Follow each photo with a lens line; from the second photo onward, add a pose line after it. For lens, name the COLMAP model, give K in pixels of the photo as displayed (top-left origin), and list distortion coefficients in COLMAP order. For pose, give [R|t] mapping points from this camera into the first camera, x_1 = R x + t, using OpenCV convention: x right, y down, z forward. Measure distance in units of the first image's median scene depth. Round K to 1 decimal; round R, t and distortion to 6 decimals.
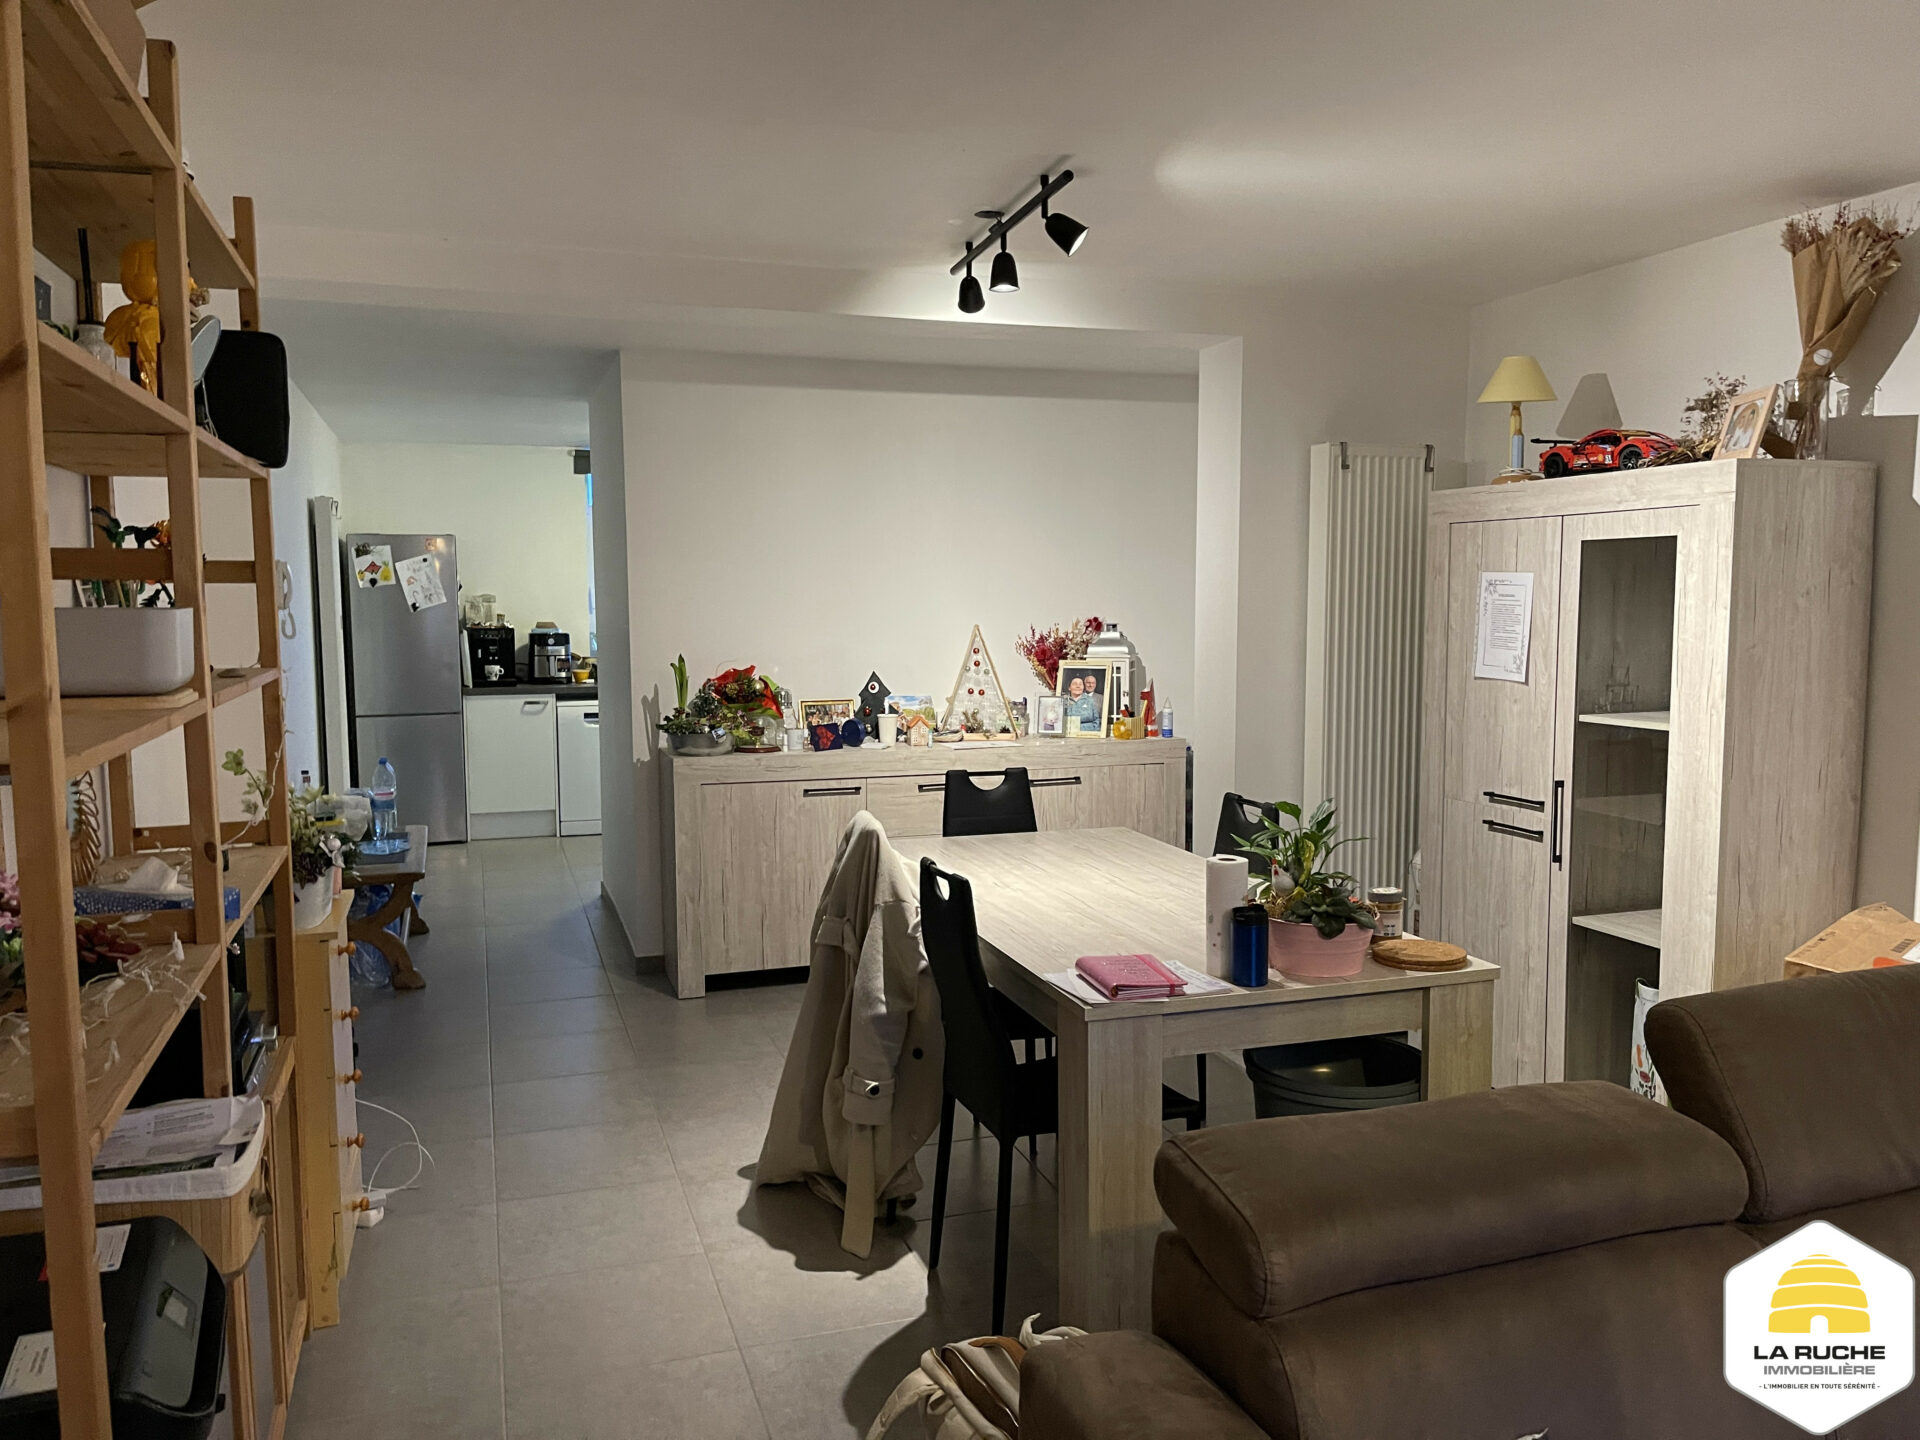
lens RADIAL K [[1439.2, 0, 960.0], [0, 1439.2, 720.0], [0, 0, 1]] dist [0.052038, -0.001320]
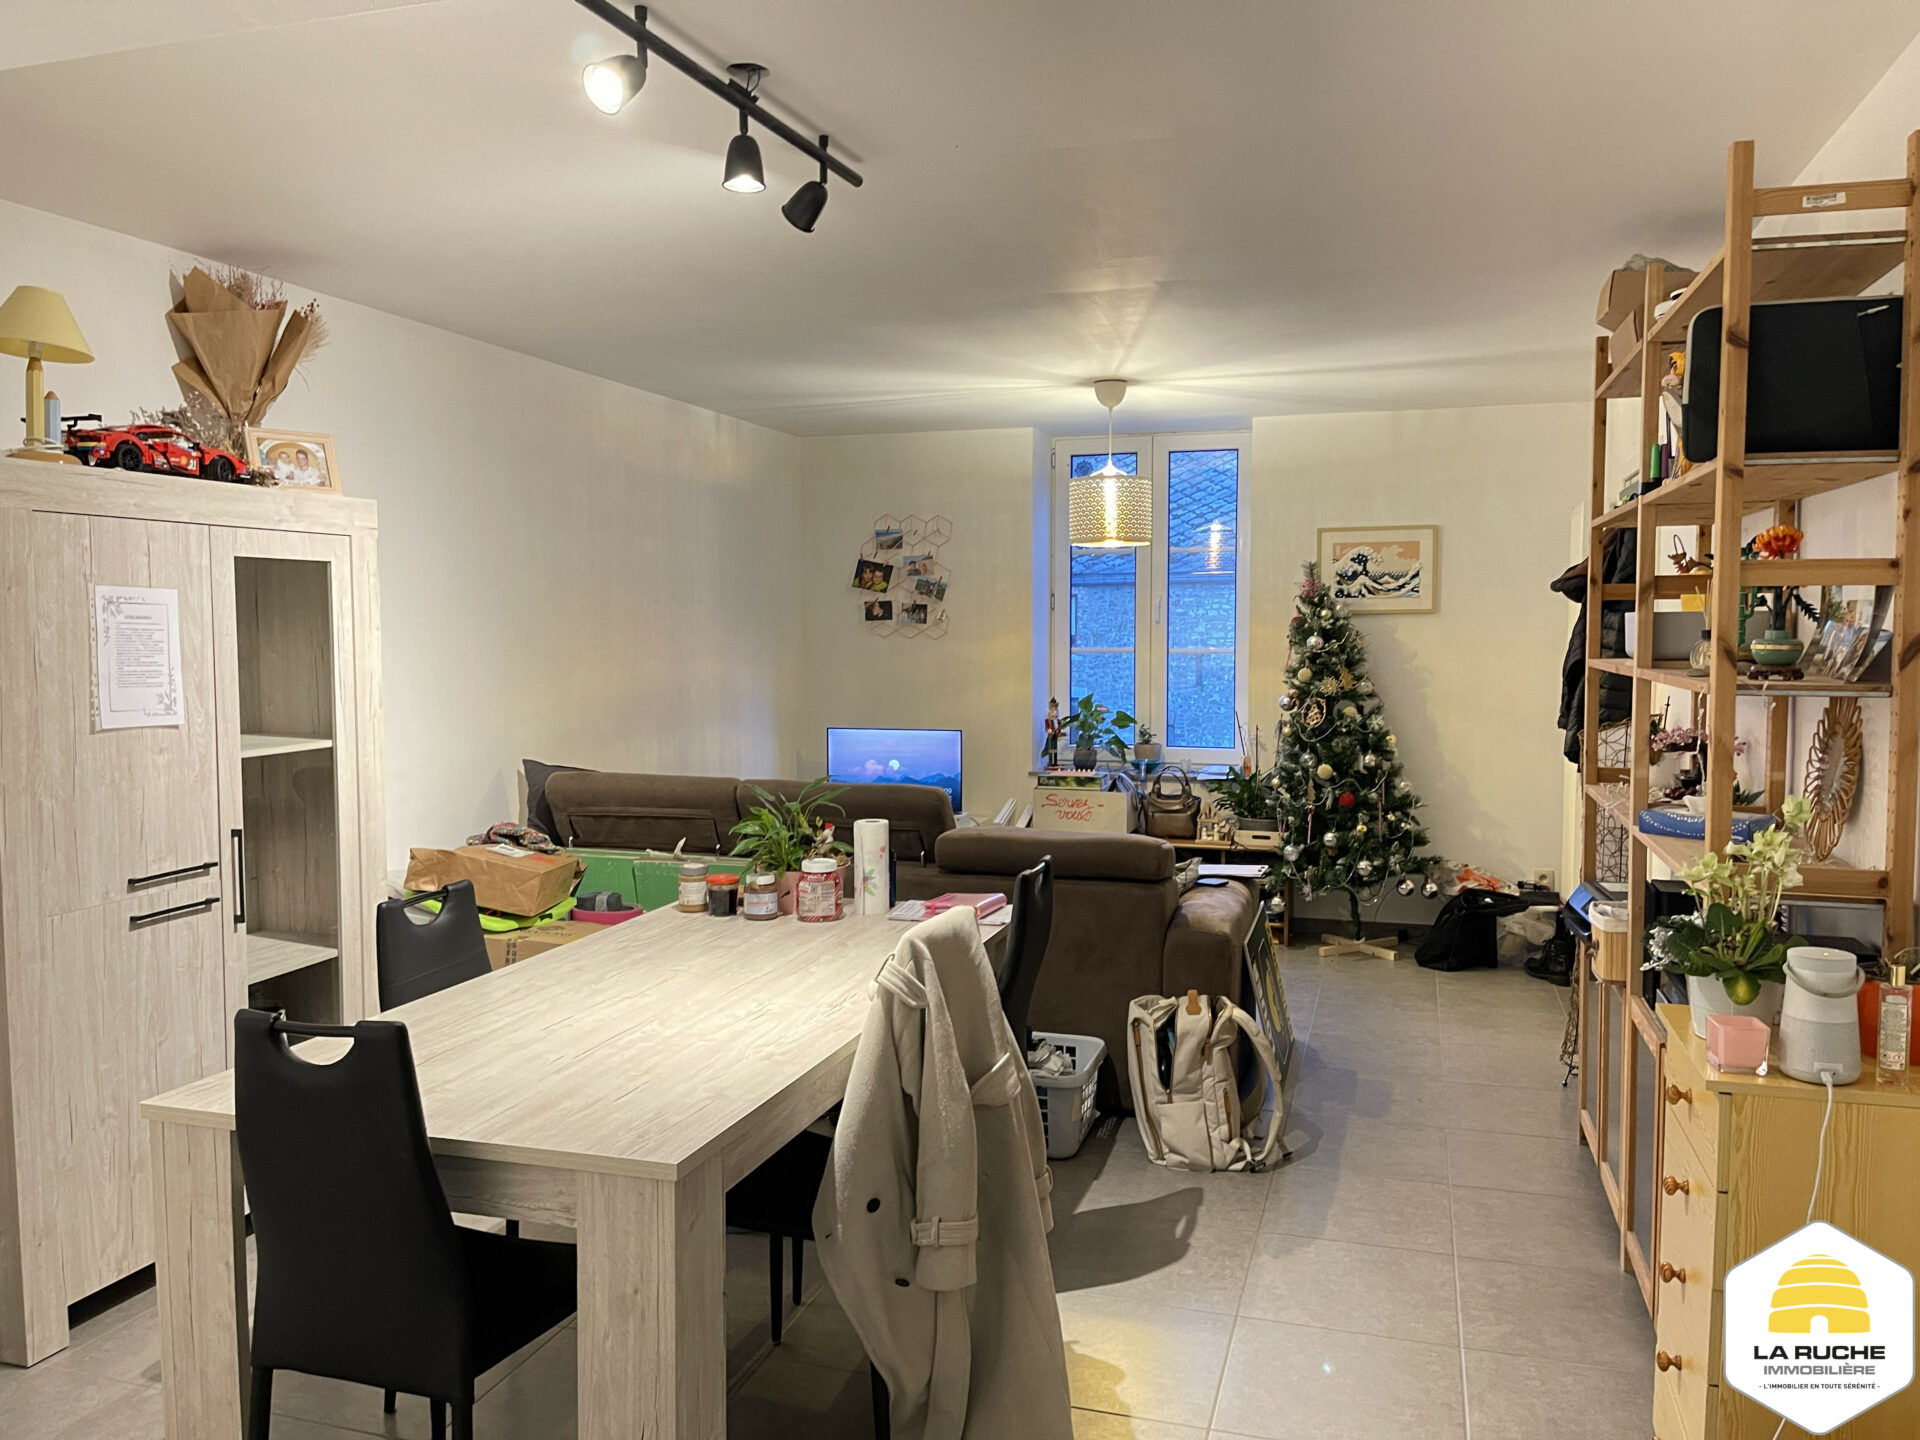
lens RADIAL K [[1439.2, 0, 960.0], [0, 1439.2, 720.0], [0, 0, 1]] dist [0.052038, -0.001320]
pose [[-0.802353, -0.035170, 0.595812, -0.434164], [0.059077, 0.988680, 0.137917, -0.112626], [-0.593918, 0.145857, -0.791193, 1.354695]]
